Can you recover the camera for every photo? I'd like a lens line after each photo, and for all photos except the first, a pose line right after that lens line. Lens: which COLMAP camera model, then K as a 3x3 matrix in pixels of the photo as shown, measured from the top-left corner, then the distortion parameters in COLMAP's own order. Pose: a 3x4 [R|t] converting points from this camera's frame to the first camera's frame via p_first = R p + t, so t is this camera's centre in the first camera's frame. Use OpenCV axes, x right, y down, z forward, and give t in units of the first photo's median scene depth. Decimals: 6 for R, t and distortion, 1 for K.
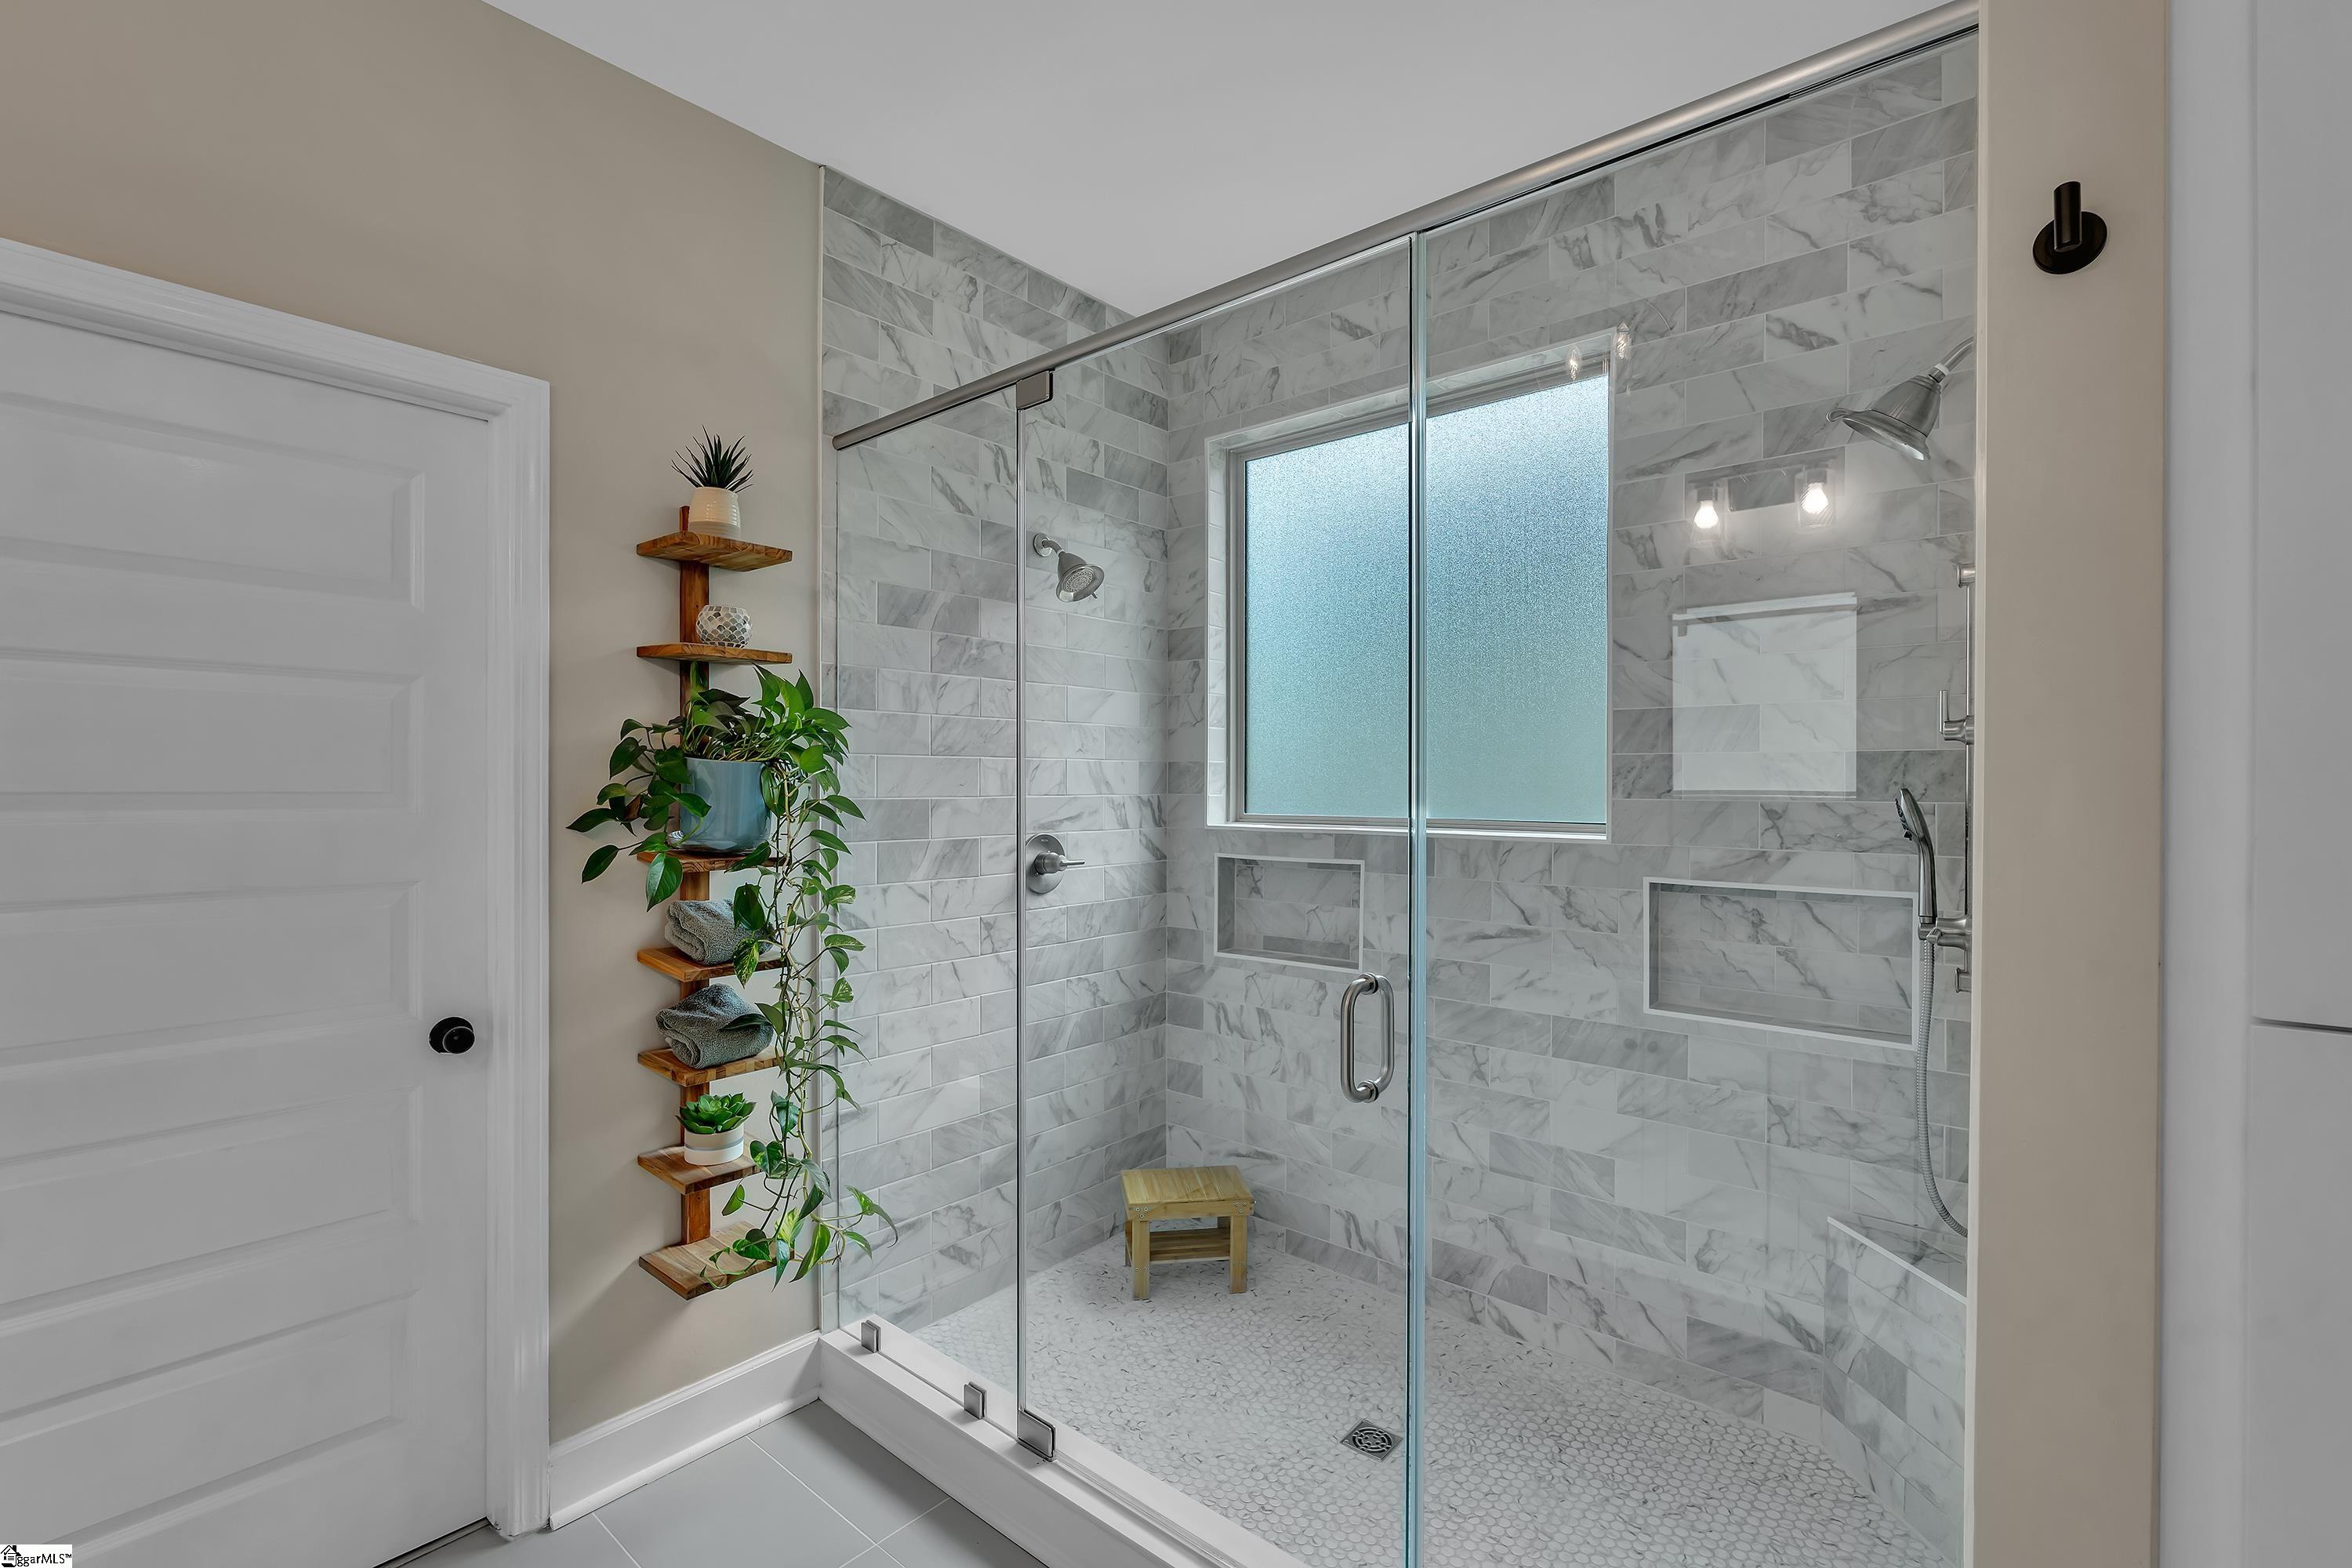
lens RADIAL K [[1026.2, 0, 1183.6], [0, 1026.2, 780.9], [0, 0, 1]] dist [-0.006211, 0.001231]
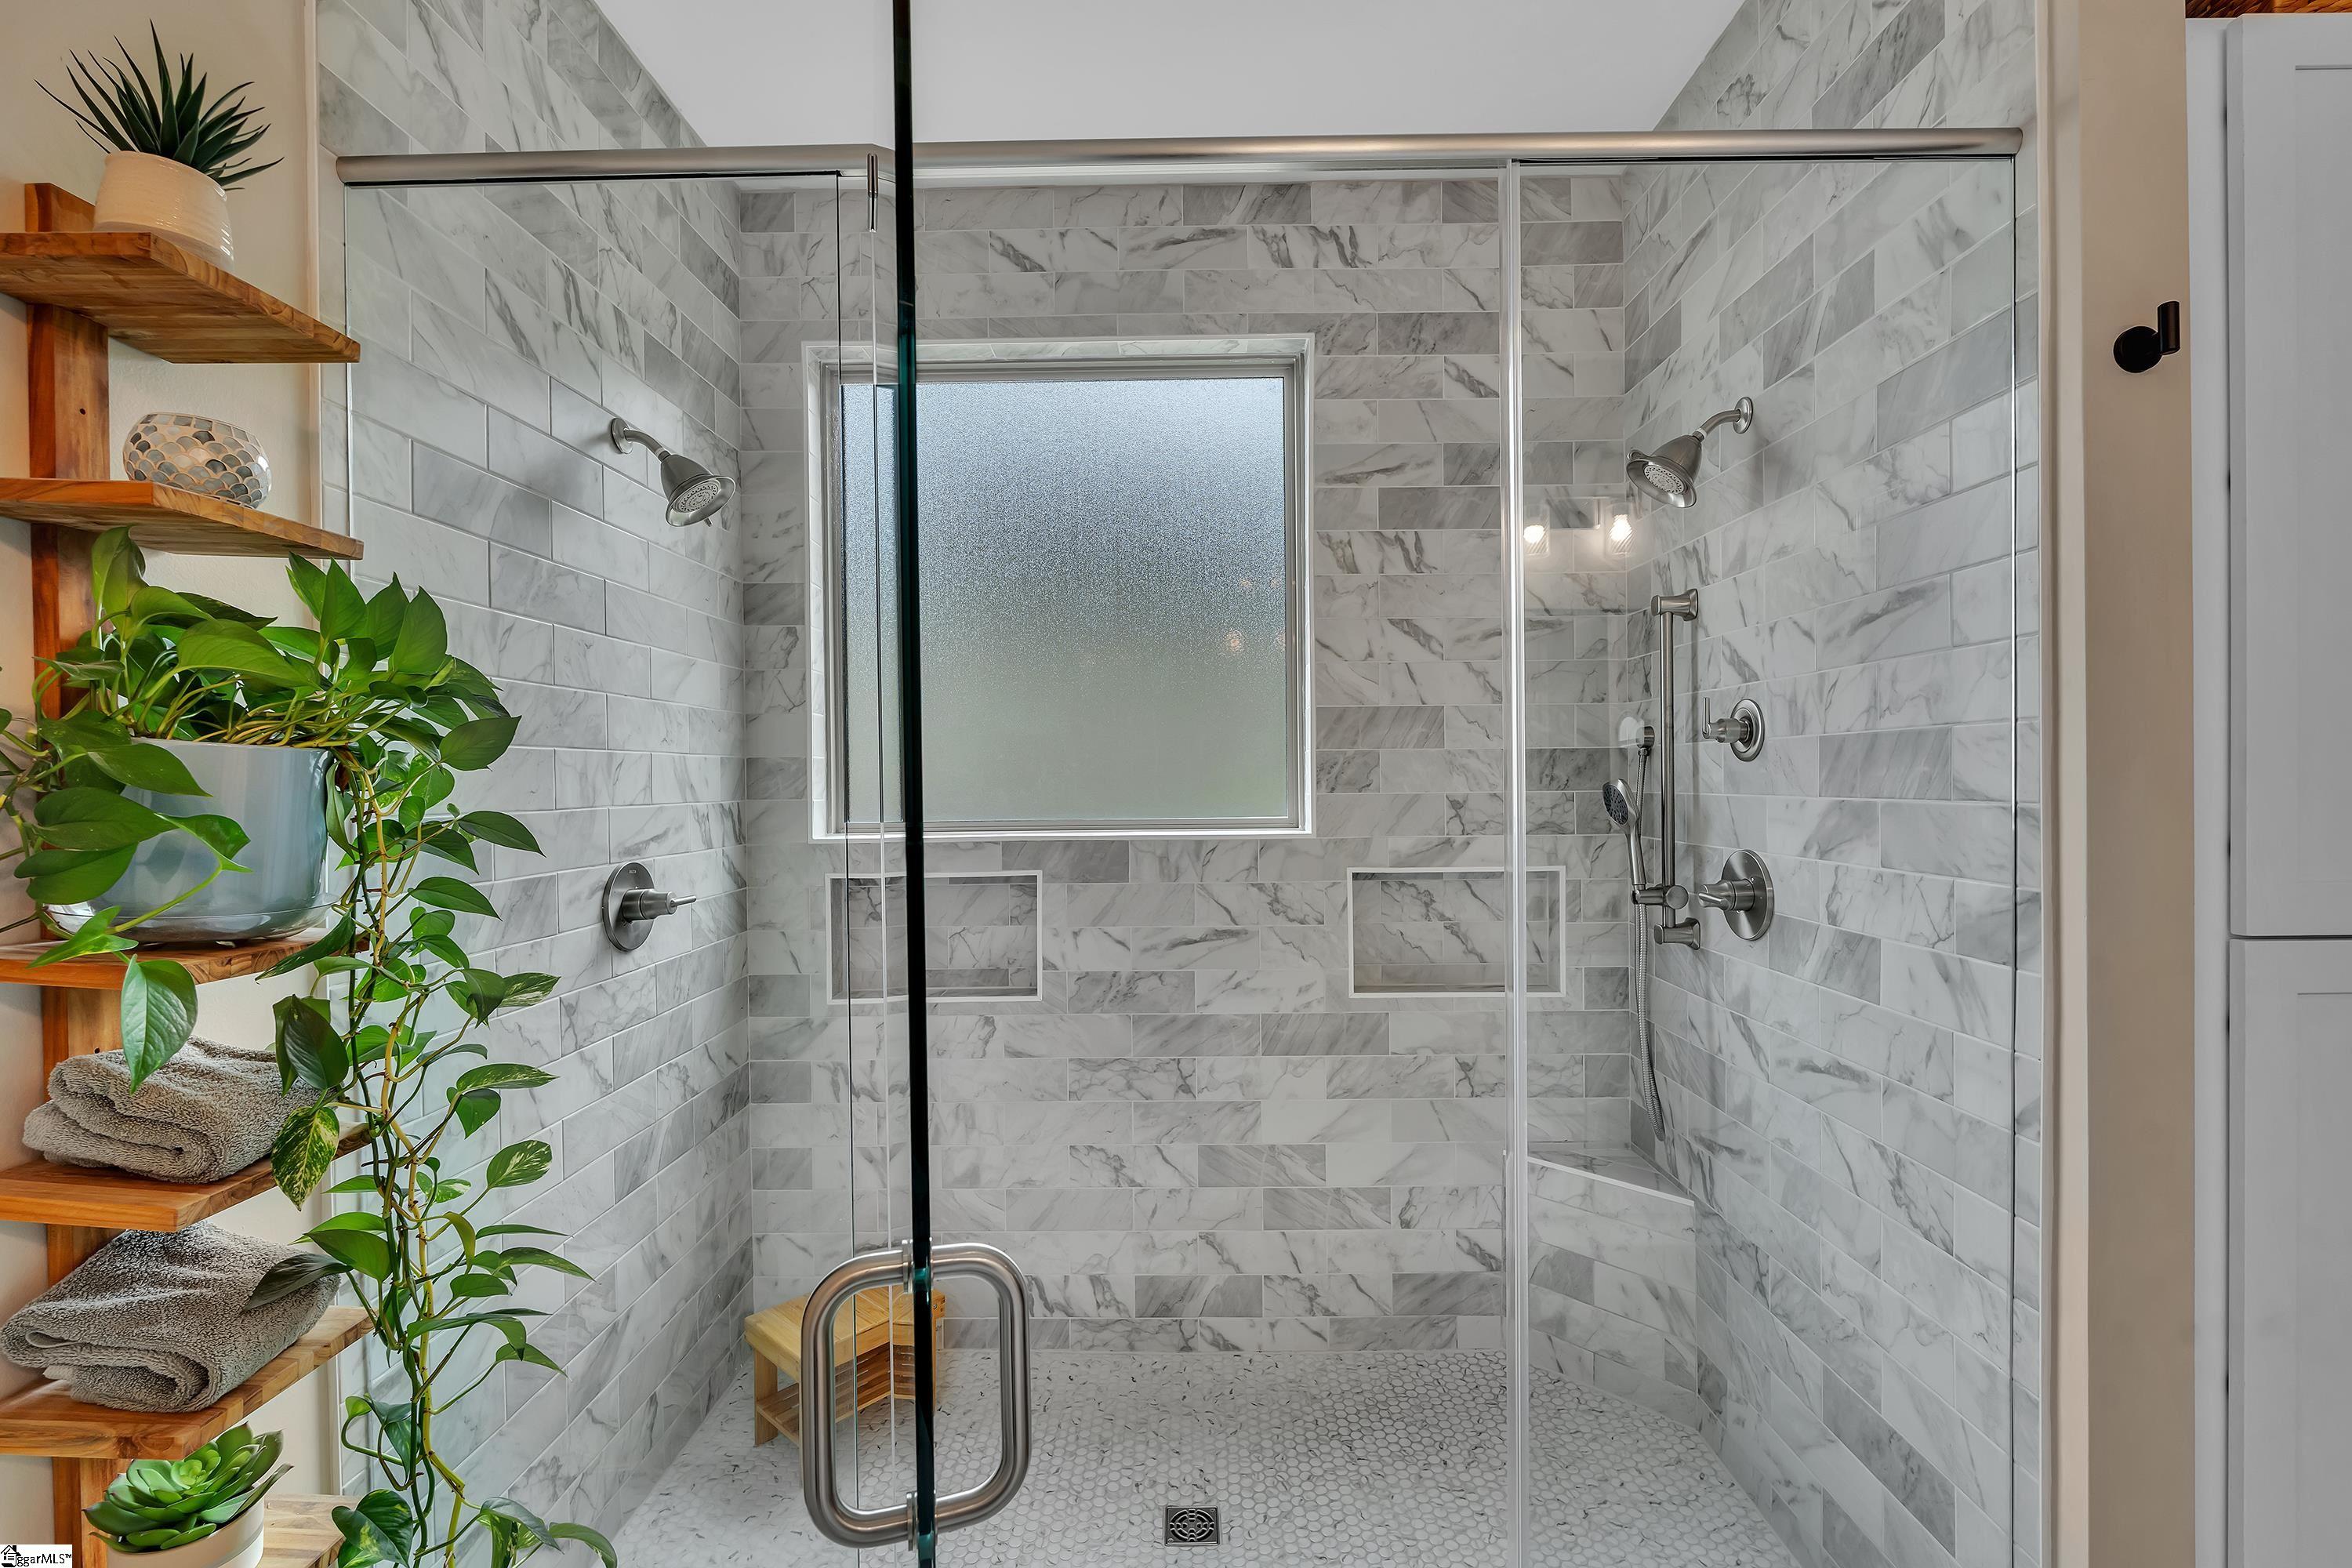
lens RADIAL K [[1026.2, 0, 1177.0], [0, 1026.2, 784.8], [0, 0, 1]] dist [-0.006211, 0.001231]
pose [[0.775498, -0.012879, 0.631218, -0.325402], [0.011567, 0.999914, 0.006191, 0.000549], [-0.631244, 0.002500, 0.775580, 0.282231]]
